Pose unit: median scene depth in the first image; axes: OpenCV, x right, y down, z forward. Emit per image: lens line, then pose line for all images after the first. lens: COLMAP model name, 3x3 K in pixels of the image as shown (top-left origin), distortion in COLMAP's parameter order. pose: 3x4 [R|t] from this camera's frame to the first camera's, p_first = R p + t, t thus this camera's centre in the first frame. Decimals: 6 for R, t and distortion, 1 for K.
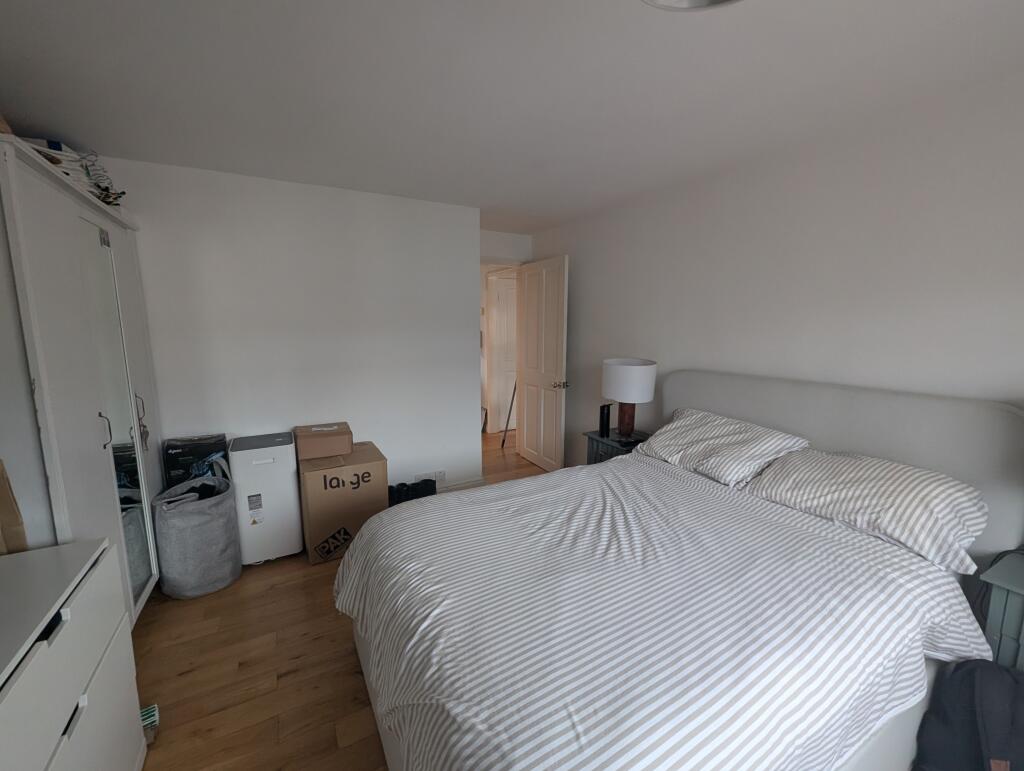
lens RADIAL K [[414.8, 0, 512.0], [0, 414.8, 385.5], [0, 0, 1]] dist [-0.000721, -0.000128]
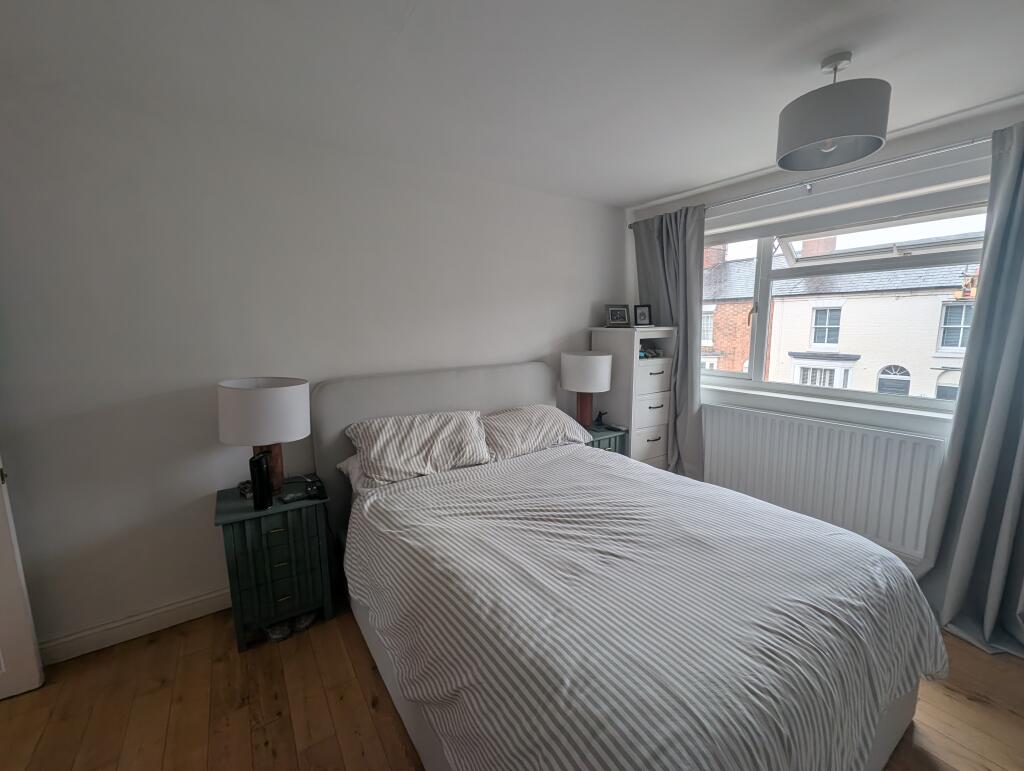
lens RADIAL K [[414.8, 0, 512.0], [0, 414.8, 385.5], [0, 0, 1]] dist [-0.000721, -0.000128]
pose [[-0.113792, -0.137515, 0.983942, -0.588620], [0.144602, 0.977536, 0.153343, -0.134650], [-0.982925, 0.159729, -0.091350, 1.006789]]
